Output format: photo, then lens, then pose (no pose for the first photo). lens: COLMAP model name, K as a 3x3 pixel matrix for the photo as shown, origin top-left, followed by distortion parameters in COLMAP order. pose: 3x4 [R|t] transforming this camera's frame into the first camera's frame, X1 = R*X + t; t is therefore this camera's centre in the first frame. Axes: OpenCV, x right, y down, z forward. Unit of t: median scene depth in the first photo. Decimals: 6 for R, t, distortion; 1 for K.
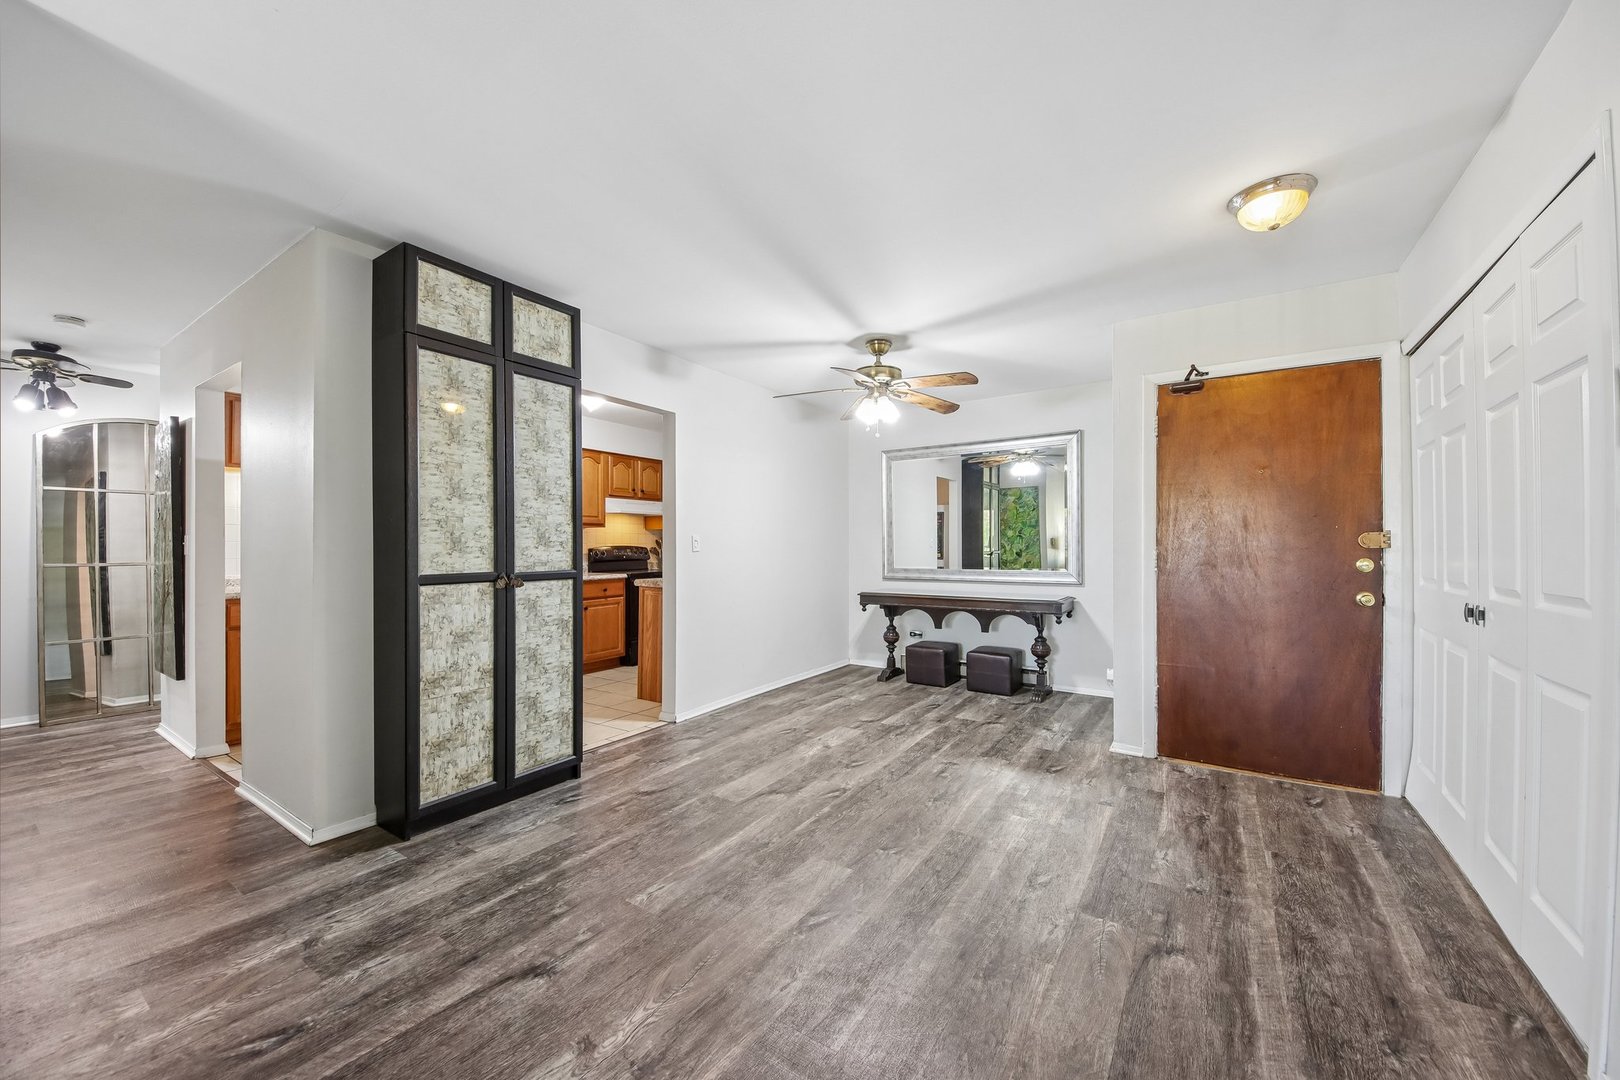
lens RADIAL K [[603.0, 0, 801.8], [0, 603.0, 546.6], [0, 0, 1]] dist [0.055557, -0.031703]
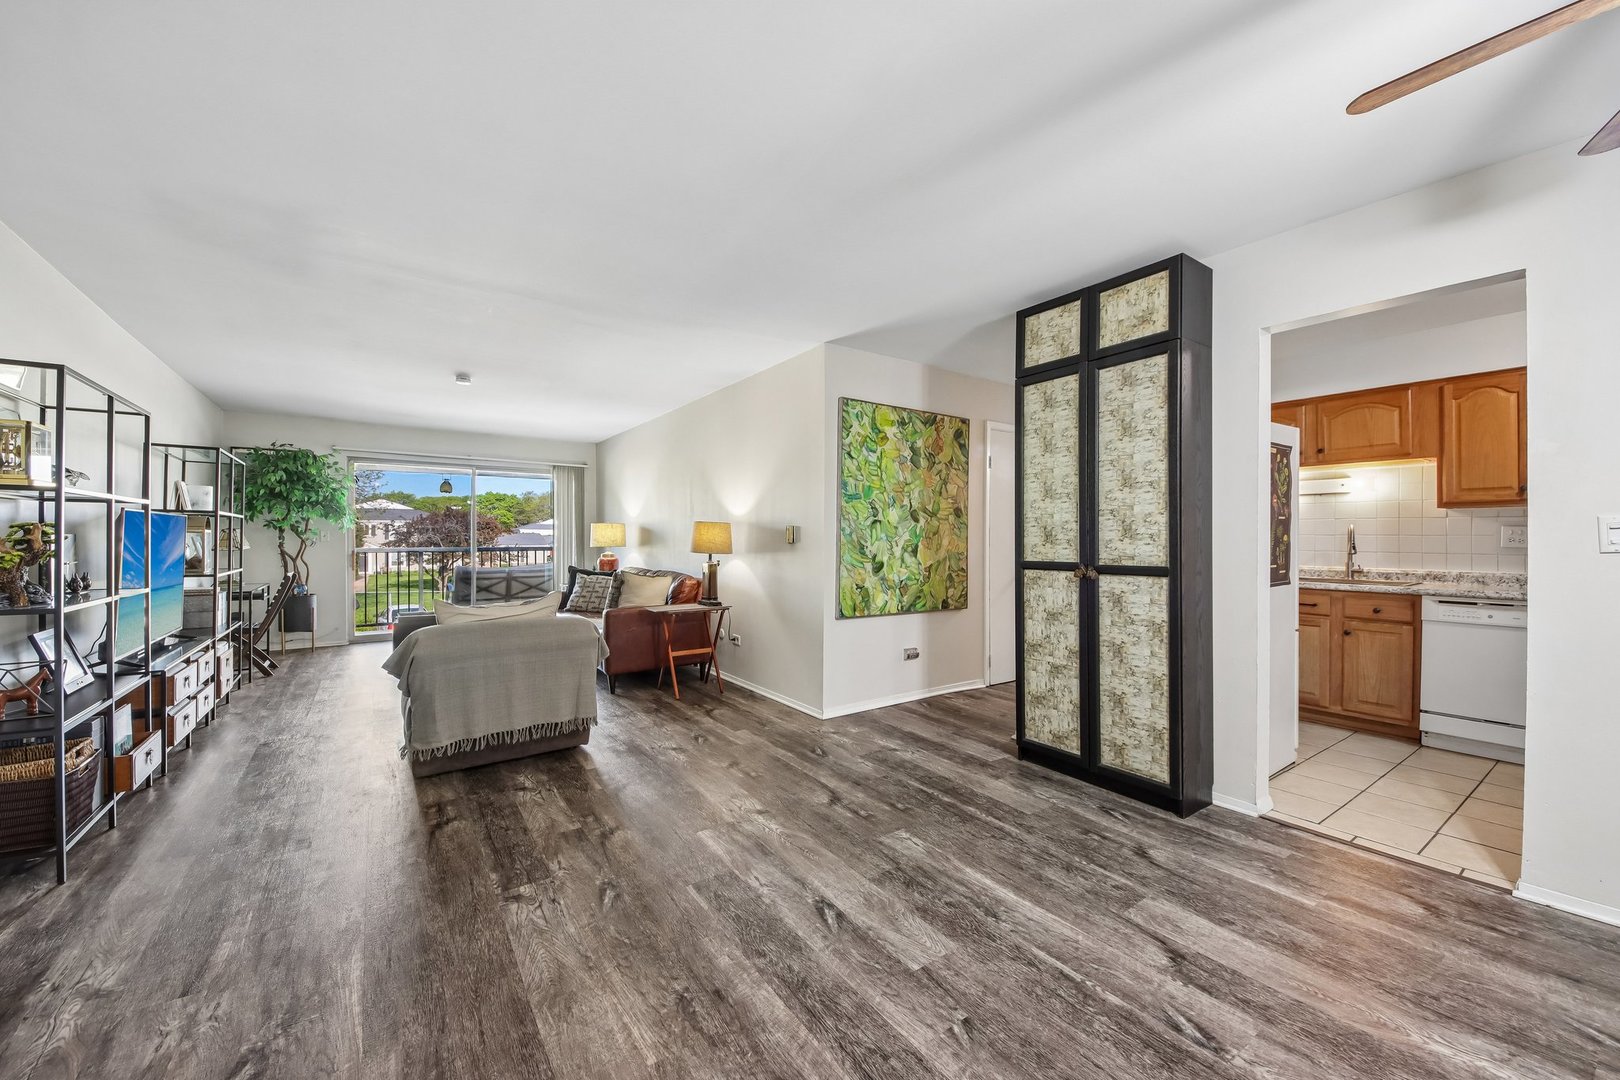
lens RADIAL K [[610.6, 0, 804.2], [0, 610.6, 539.2], [0, 0, 1]] dist [0.058191, -0.033598]
pose [[-0.365263, -0.000856, -0.930904, 0.700315], [-0.000927, 0.999999, -0.000556, 0.001264], [0.930904, 0.000659, -0.365263, 0.954799]]
